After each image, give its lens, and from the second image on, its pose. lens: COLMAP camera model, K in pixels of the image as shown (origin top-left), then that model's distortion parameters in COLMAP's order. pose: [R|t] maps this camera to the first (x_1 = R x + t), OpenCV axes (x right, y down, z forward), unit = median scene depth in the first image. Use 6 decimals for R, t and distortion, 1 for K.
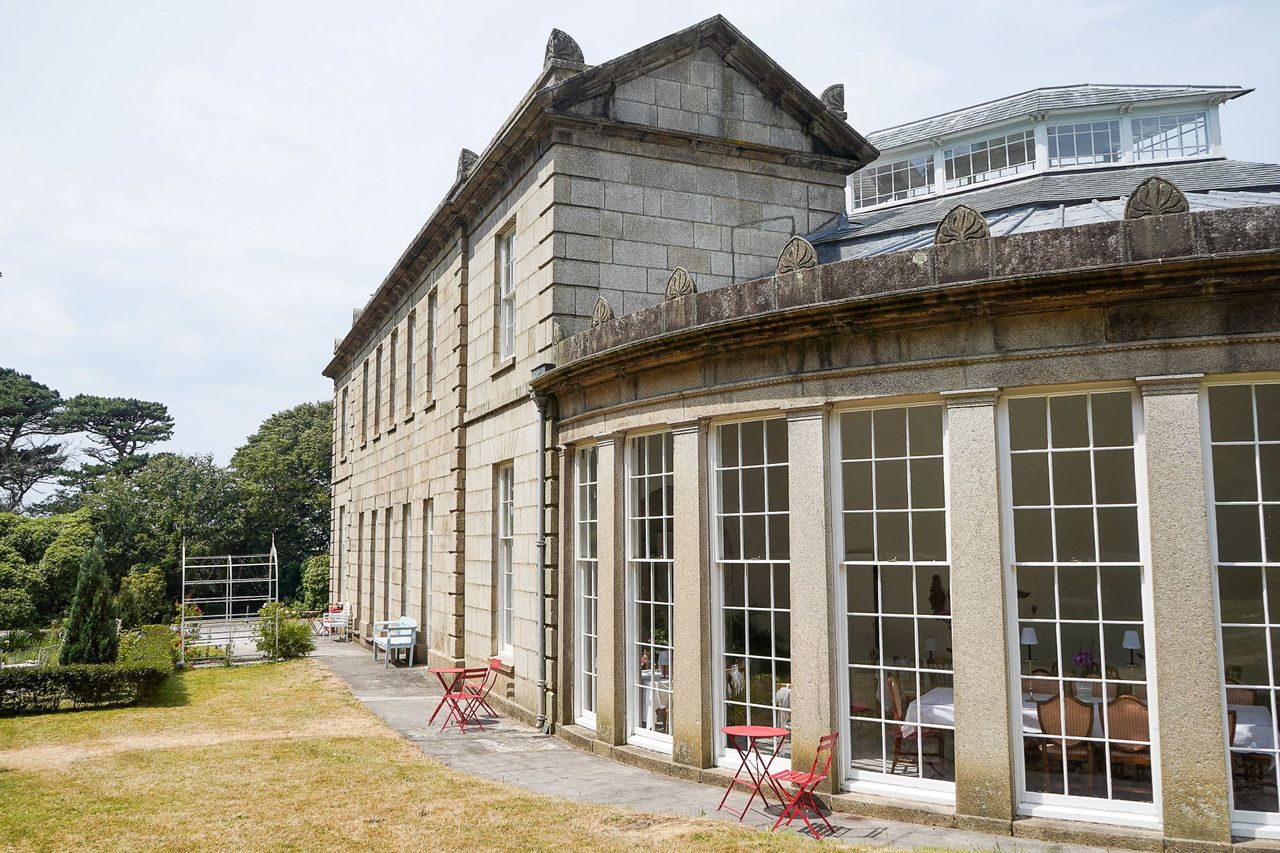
lens RADIAL K [[1036.5, 0, 640.0], [0, 1036.5, 426.5], [0, 0, 1]] dist [-0.008427, 0.004322]
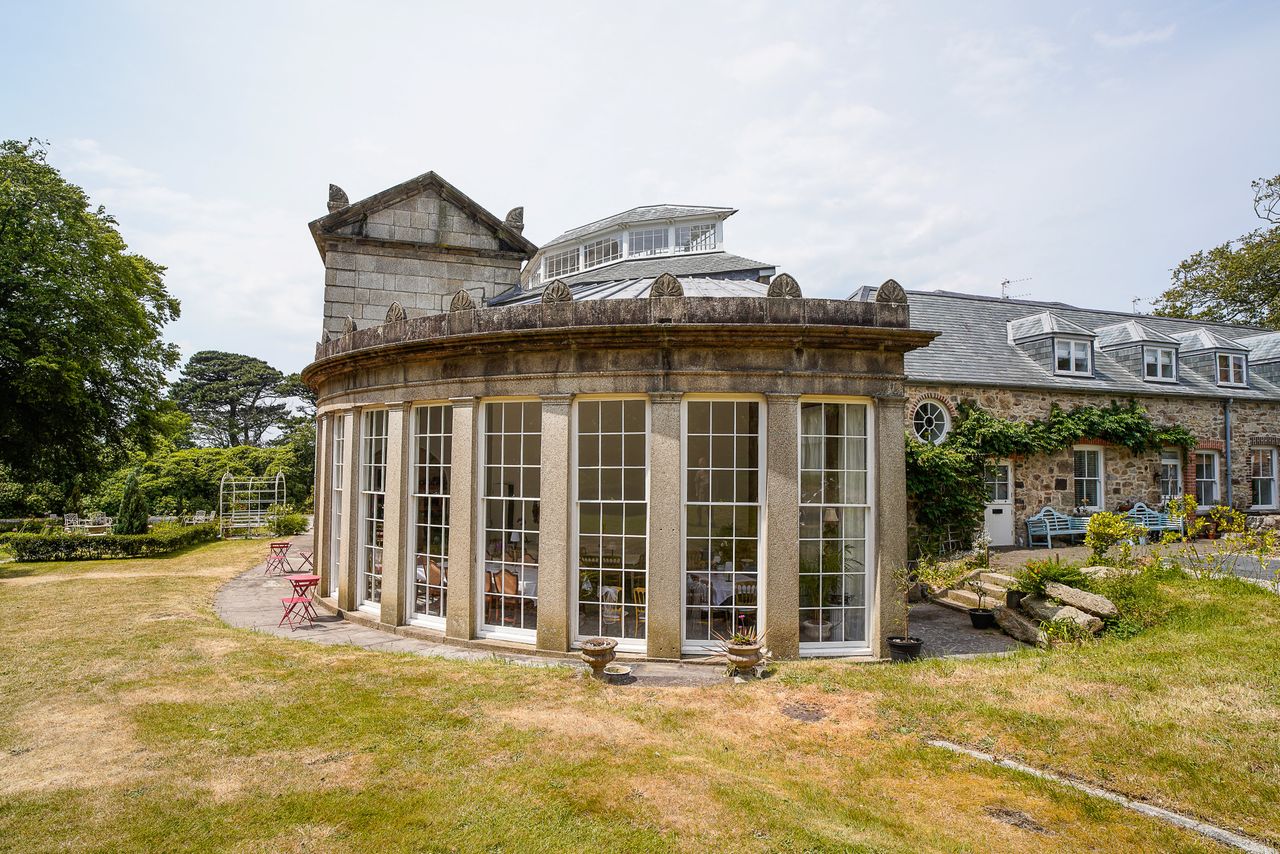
lens RADIAL K [[681.3, 0, 640.0], [0, 681.3, 427.0], [0, 0, 1]] dist [-0.035827, 0.001550]
pose [[0.996600, 0.010420, -0.081732, 0.509372], [-0.006094, 0.998576, 0.053002, -0.034238], [0.082168, -0.052324, 0.995244, -0.109991]]
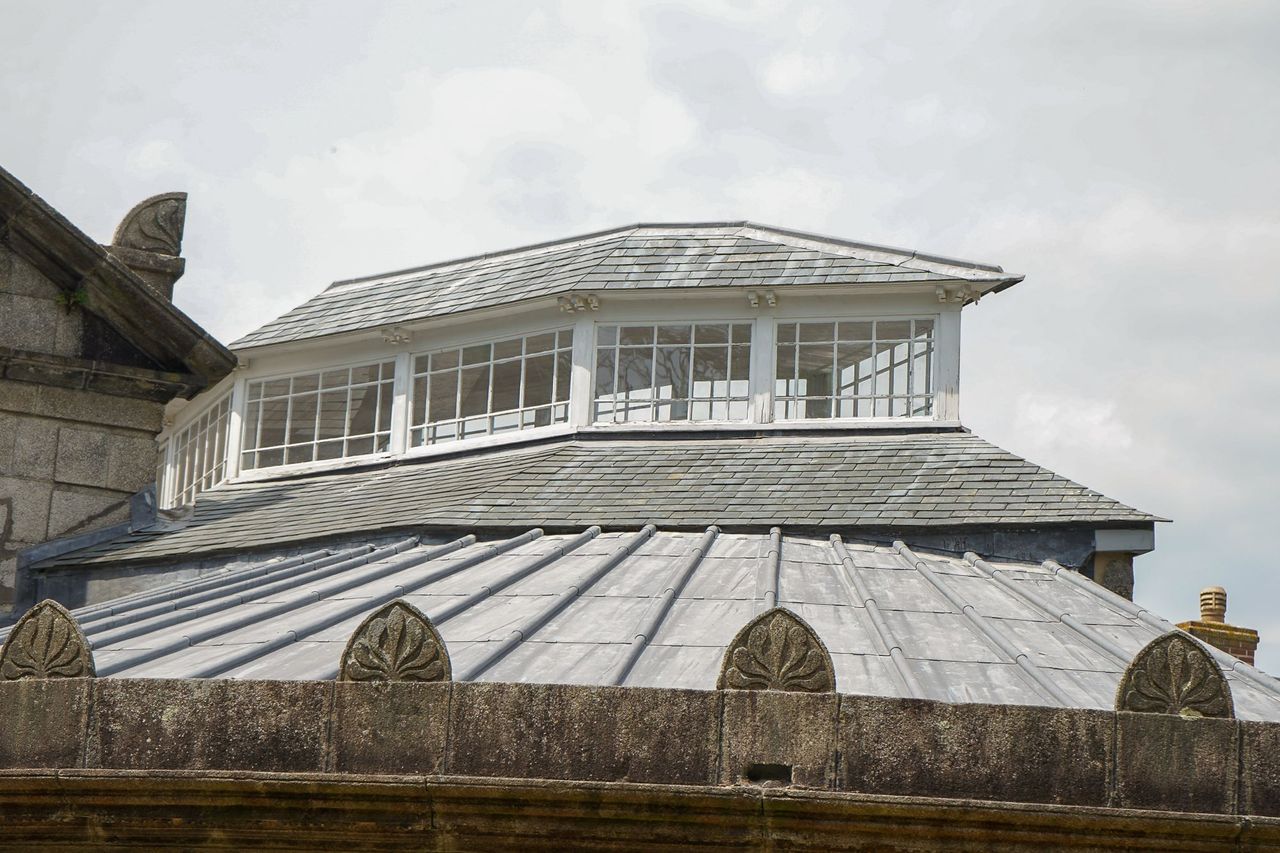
lens RADIAL K [[3315.7, 0, 640.0], [0, 3315.7, 426.5], [0, 0, 1]] dist [-0.036138, 0.037126]
pose [[0.997421, 0.053389, -0.047961, 0.484260], [-0.059075, 0.990238, -0.126250, -0.075346], [0.040752, 0.128758, 0.990838, -0.369081]]
